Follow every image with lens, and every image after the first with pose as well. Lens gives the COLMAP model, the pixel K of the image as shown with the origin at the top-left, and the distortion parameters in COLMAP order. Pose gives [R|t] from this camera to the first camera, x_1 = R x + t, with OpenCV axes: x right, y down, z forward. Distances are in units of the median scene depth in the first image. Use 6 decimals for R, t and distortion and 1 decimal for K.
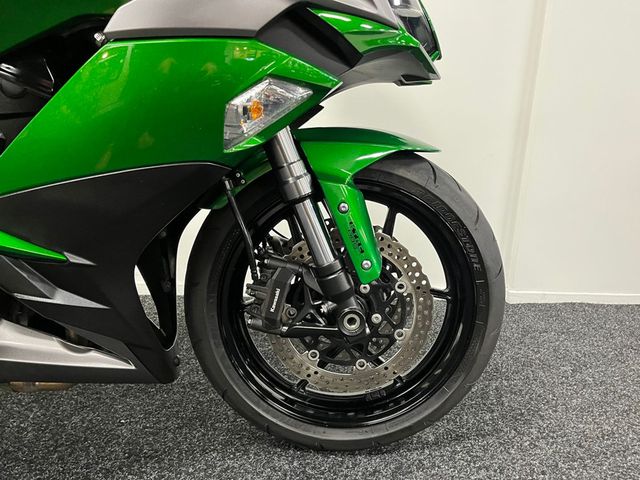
lens RADIAL K [[479.8, 0, 320.4], [0, 479.8, 243.9], [0, 0, 1]] dist [0.068240, -0.093772]
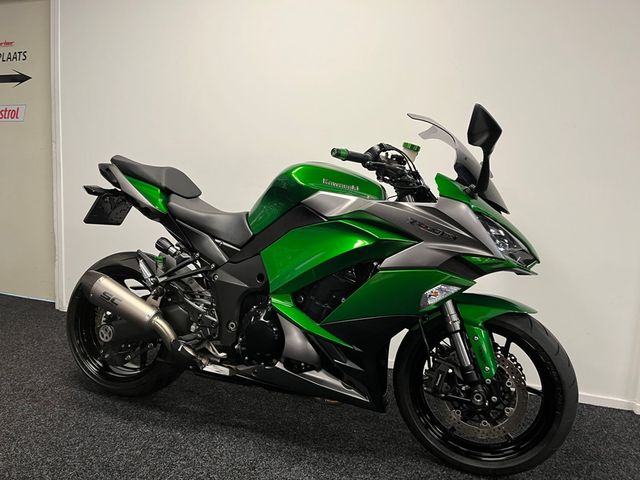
lens RADIAL K [[479.8, 0, 320.4], [0, 479.8, 243.9], [0, 0, 1]] dist [0.068240, -0.093772]
pose [[0.924348, 0.056593, -0.377331, 0.171871], [-0.110185, 0.986398, -0.121978, -0.136374], [0.365295, 0.154326, 0.918010, -1.082006]]
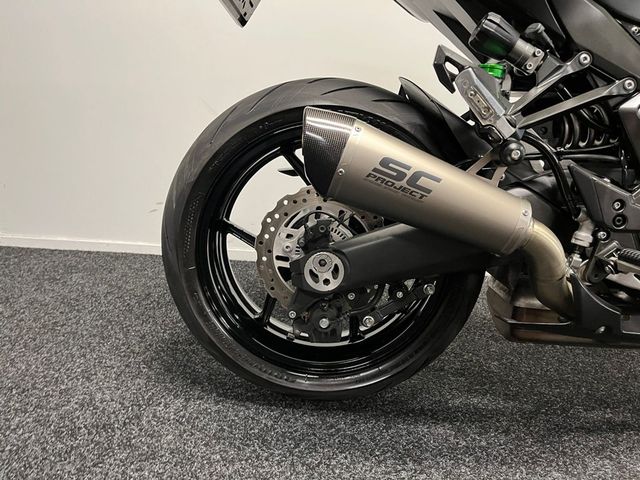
lens RADIAL K [[479.8, 0, 320.4], [0, 479.8, 243.9], [0, 0, 1]] dist [0.068240, -0.093772]
pose [[0.995095, 0.035843, -0.092198, -1.591767], [-0.033431, 0.999061, 0.027573, 0.040935], [0.093100, -0.024356, 0.995359, -0.171677]]
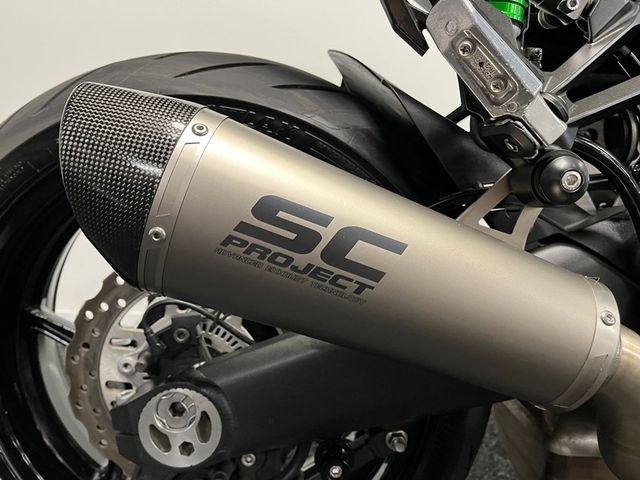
lens RADIAL K [[479.8, 0, 320.4], [0, 479.8, 243.9], [0, 0, 1]] dist [0.068240, -0.093772]
pose [[0.998856, -0.001287, -0.047812, -1.512336], [-0.000222, 0.999502, -0.031555, -0.041090], [0.047829, 0.031529, 0.998358, 0.313064]]
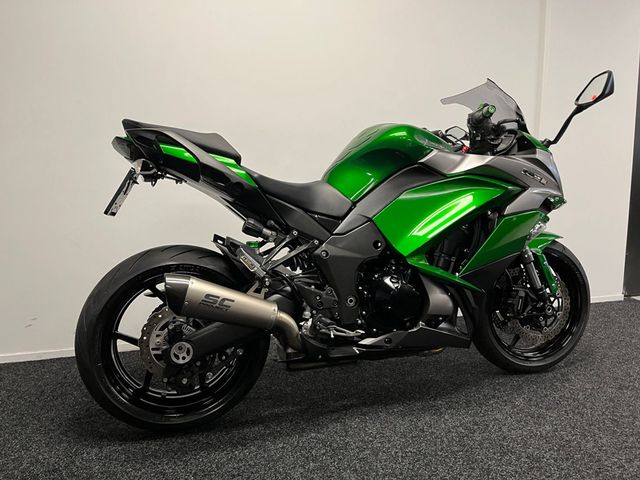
lens RADIAL K [[479.8, 0, 320.4], [0, 479.8, 243.9], [0, 0, 1]] dist [0.068240, -0.093772]
pose [[0.968481, -0.078099, 0.236528, -1.564795], [0.101432, 0.990932, -0.088126, -0.068361], [-0.227501, 0.109340, 0.967620, -1.124879]]
